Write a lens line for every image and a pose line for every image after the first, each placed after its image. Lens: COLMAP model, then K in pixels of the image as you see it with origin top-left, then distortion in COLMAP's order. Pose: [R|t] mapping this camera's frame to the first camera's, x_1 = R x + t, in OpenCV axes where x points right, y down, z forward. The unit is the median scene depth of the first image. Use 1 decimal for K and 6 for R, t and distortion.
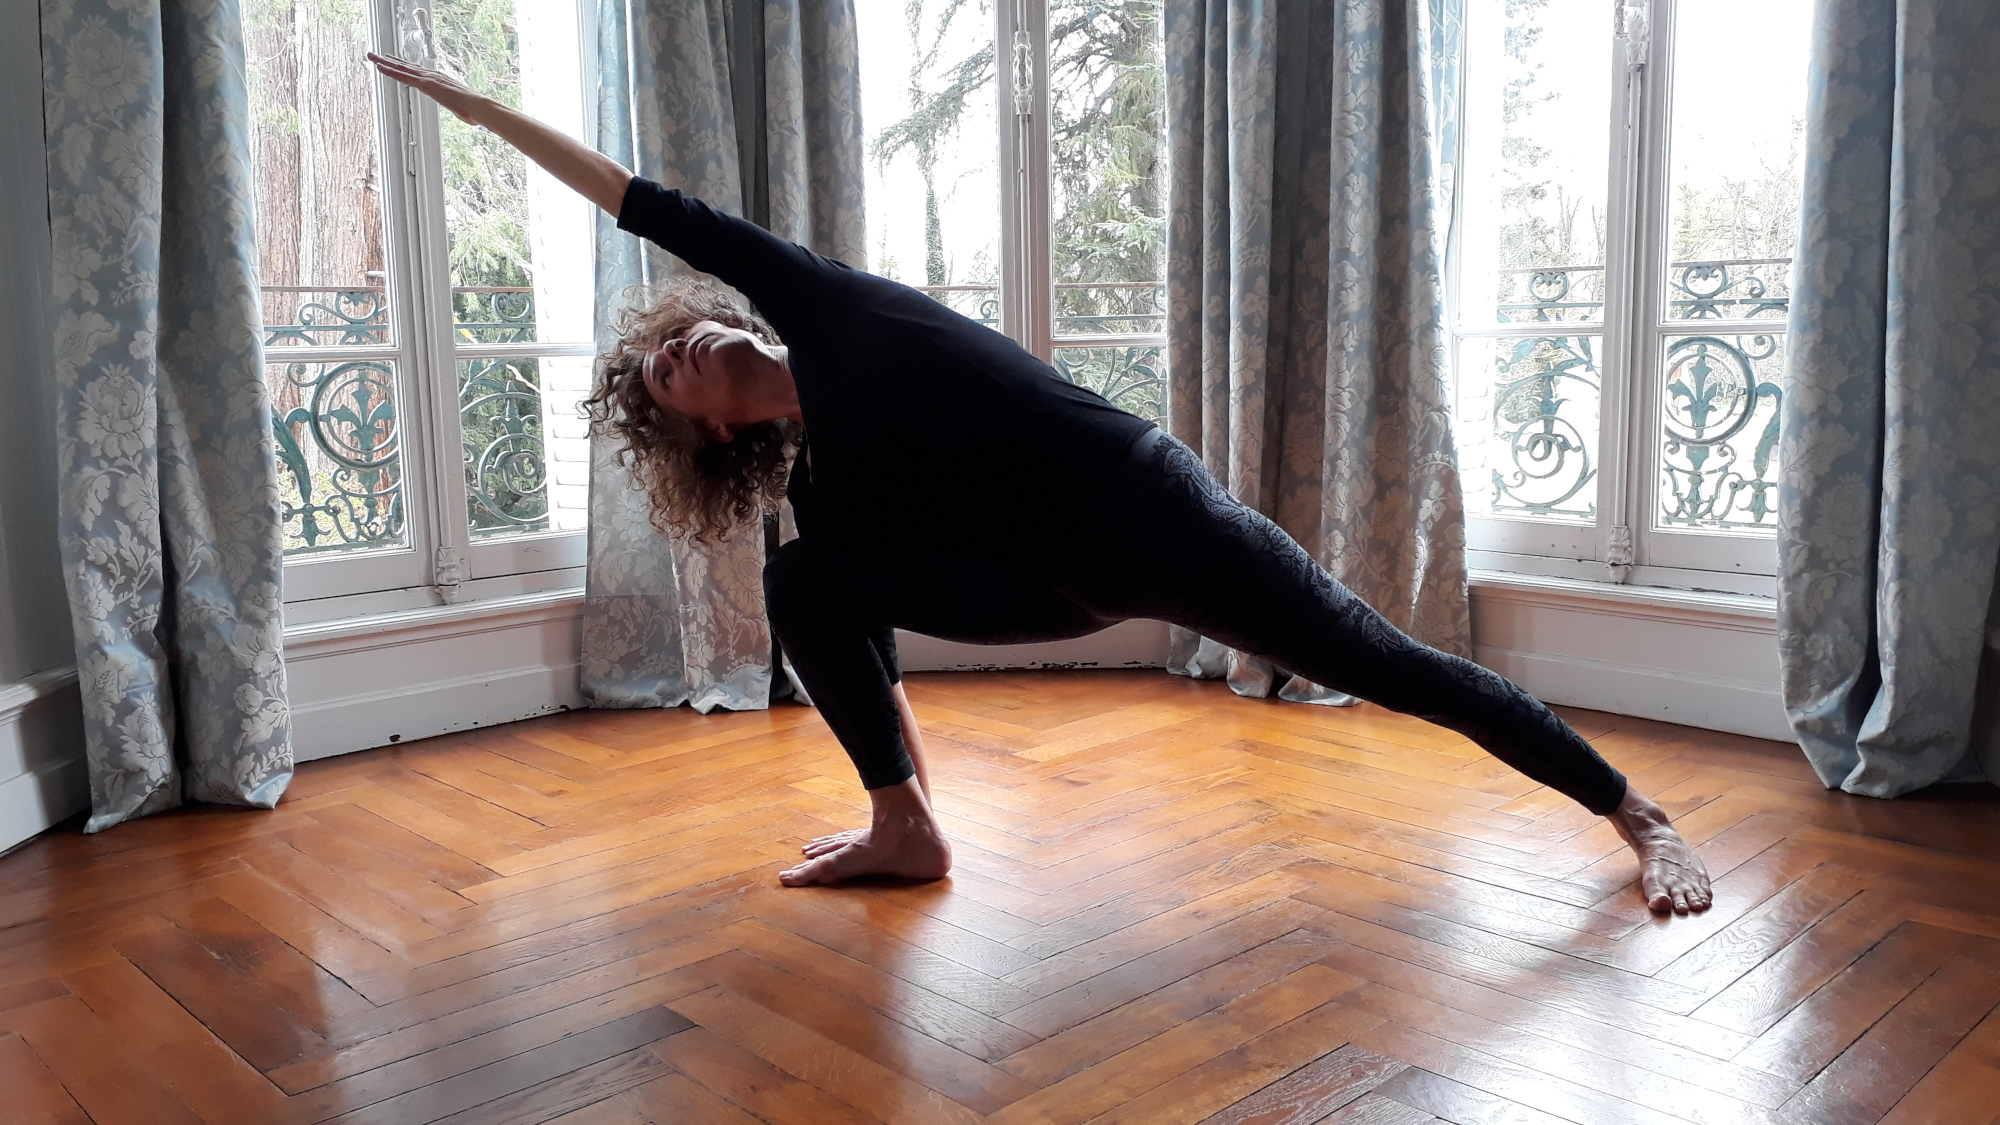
lens RADIAL K [[1592.3, 0, 1020.9], [0, 1592.3, 560.6], [0, 0, 1]] dist [0.068899, -0.119990]
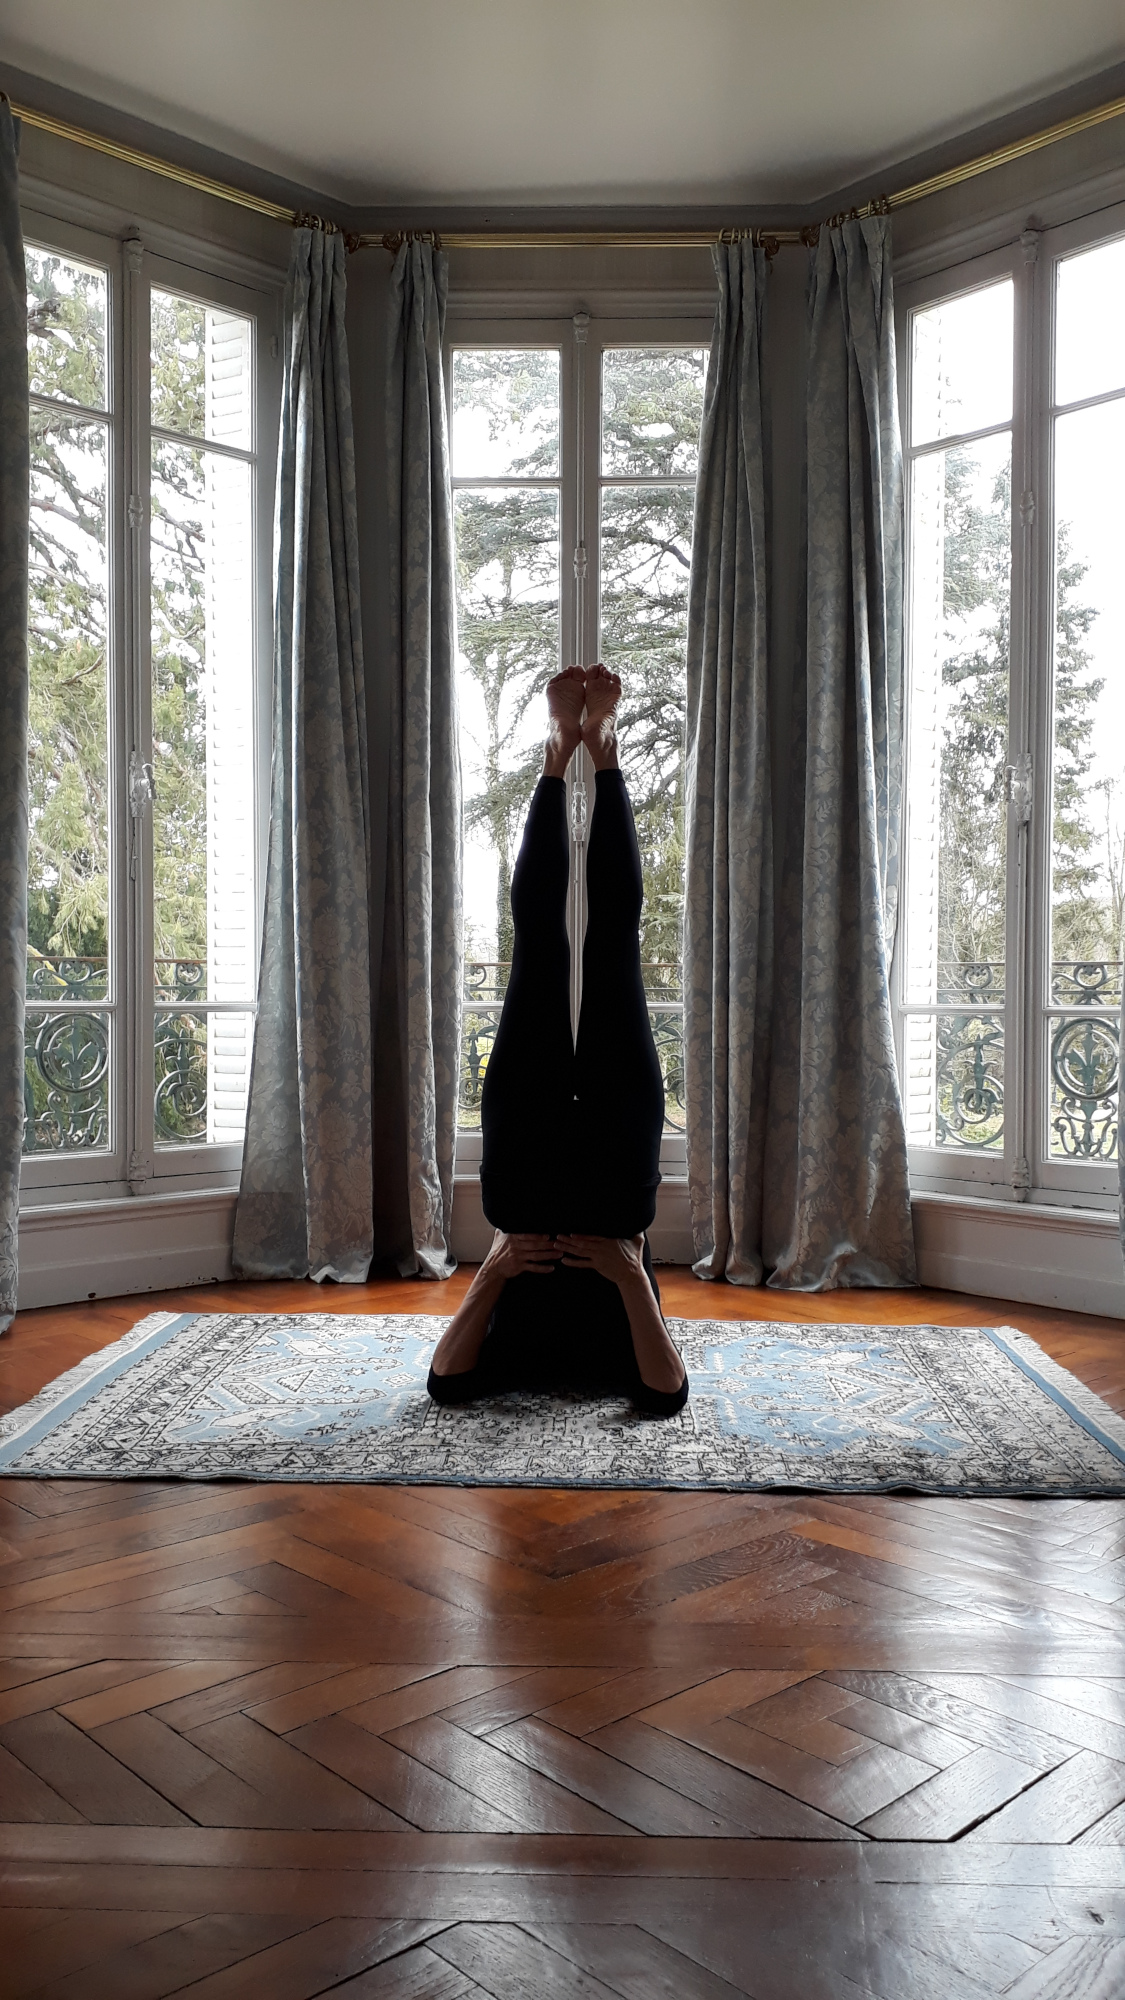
lens RADIAL K [[1592.3, 0, 560.9], [0, 1592.3, 1003.0], [0, 0, 1]] dist [0.068899, -0.119990]
pose [[0.999591, 0.023615, -0.016135, 0.012058], [-0.025613, 0.990158, -0.137589, 0.043610], [0.012727, 0.137946, 0.990358, -0.331708]]
